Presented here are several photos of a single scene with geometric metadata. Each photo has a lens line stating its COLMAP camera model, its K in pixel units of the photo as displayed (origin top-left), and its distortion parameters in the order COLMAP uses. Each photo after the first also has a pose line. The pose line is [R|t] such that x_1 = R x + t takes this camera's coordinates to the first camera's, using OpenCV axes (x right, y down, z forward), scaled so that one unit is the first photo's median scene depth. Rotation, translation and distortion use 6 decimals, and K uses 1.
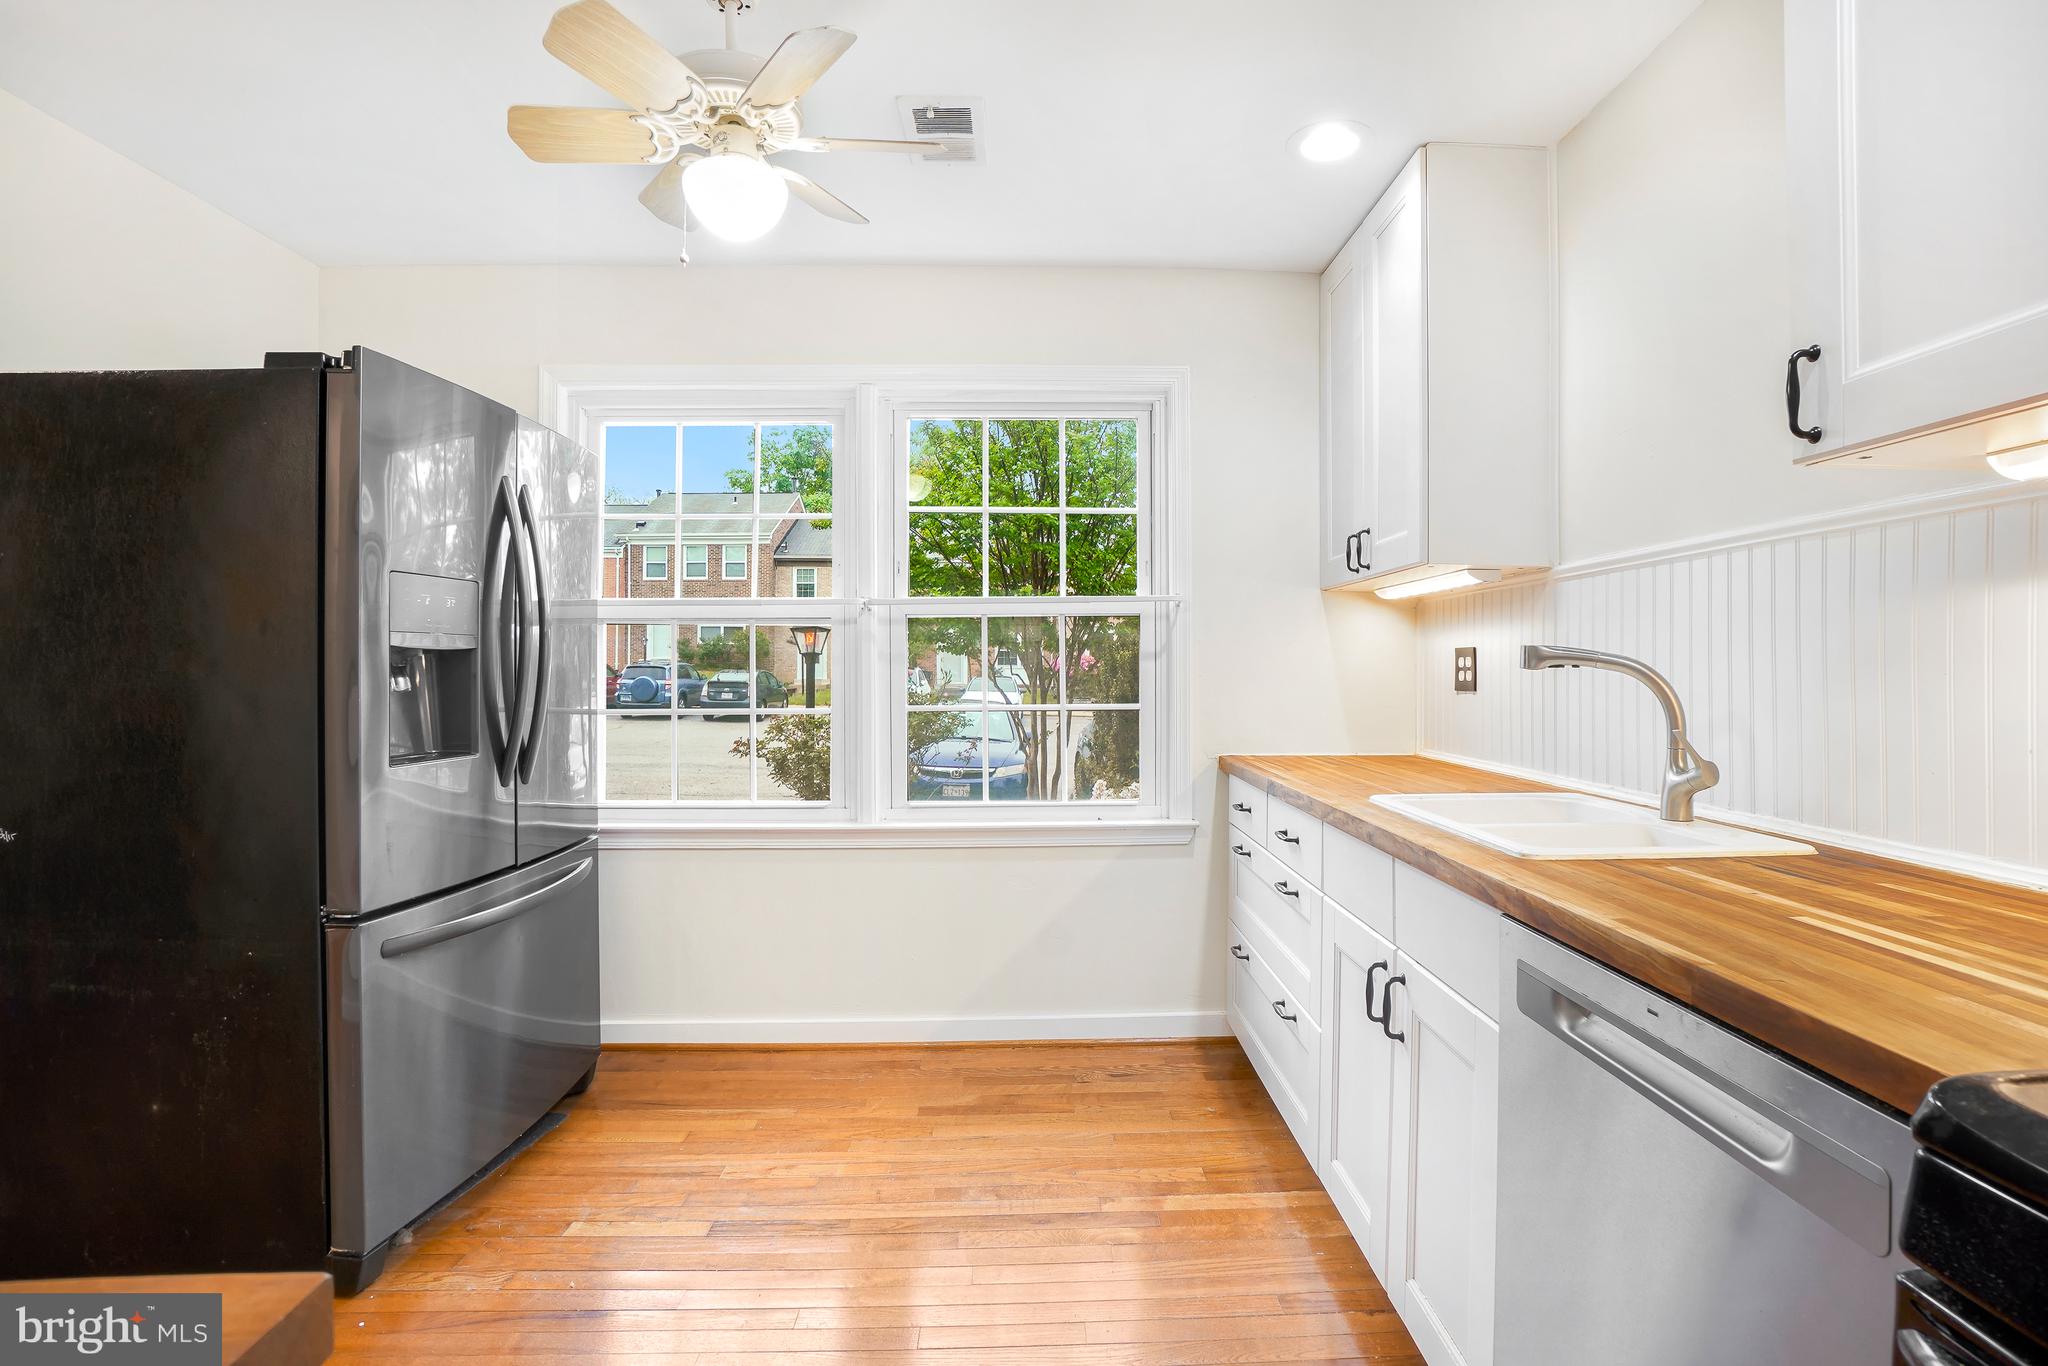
lens RADIAL K [[941.5, 0, 1053.0], [0, 941.5, 666.4], [0, 0, 1]] dist [-0.064171, 0.023455]
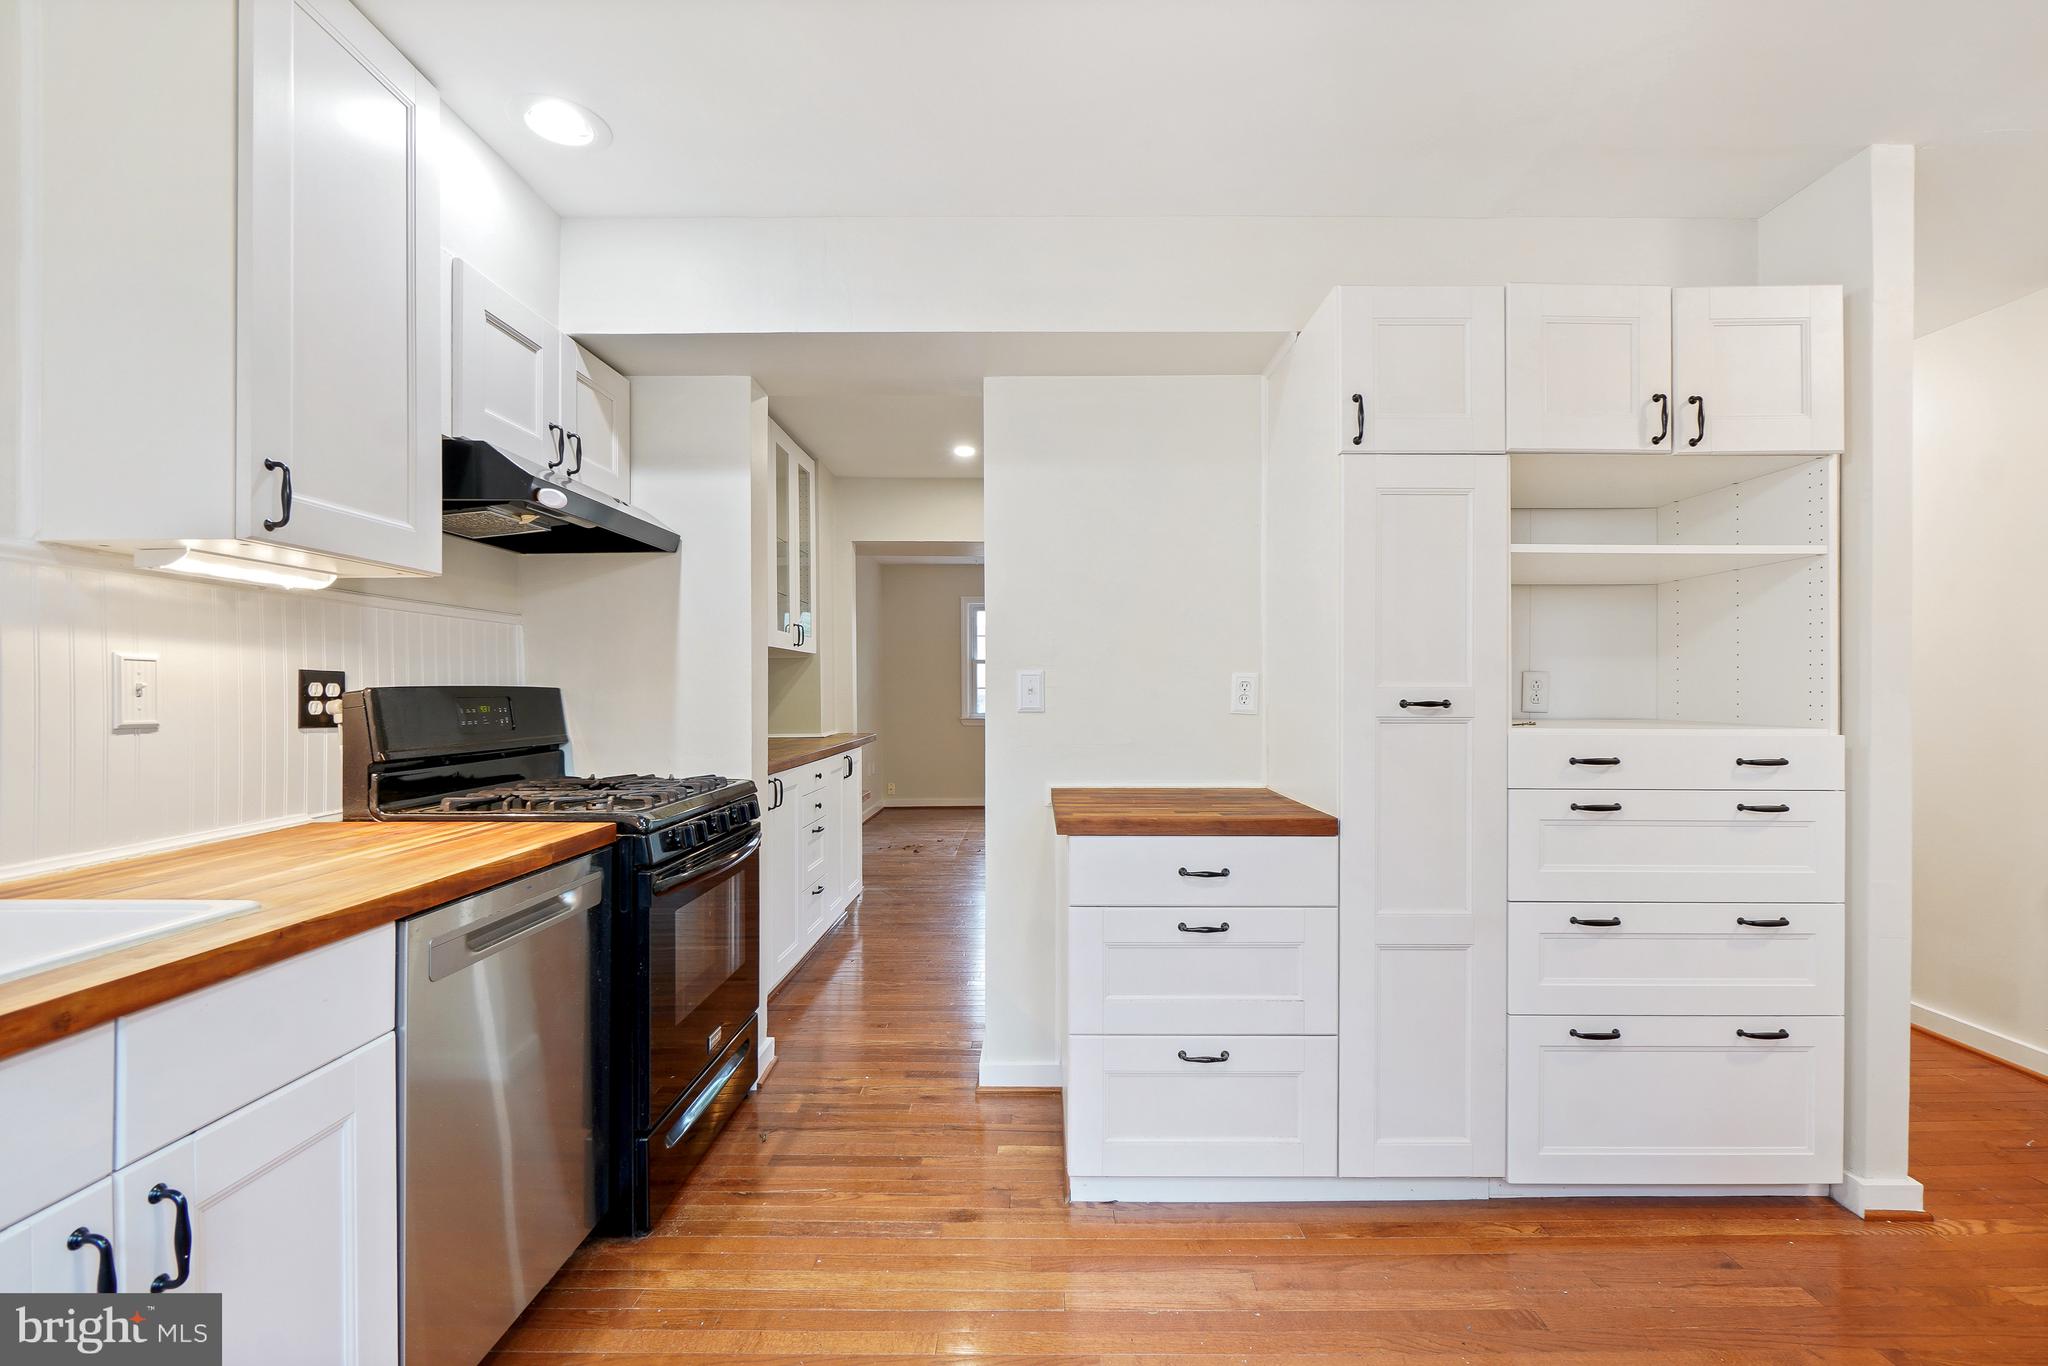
lens RADIAL K [[905.9, 0, 1044.9], [0, 905.9, 689.0], [0, 0, 1]] dist [-0.002495, -0.001331]
pose [[-0.999076, 0.004356, 0.042765, -0.152260], [0.004262, 0.999988, -0.002281, -0.001740], [-0.042775, -0.002097, -0.999083, 0.944341]]
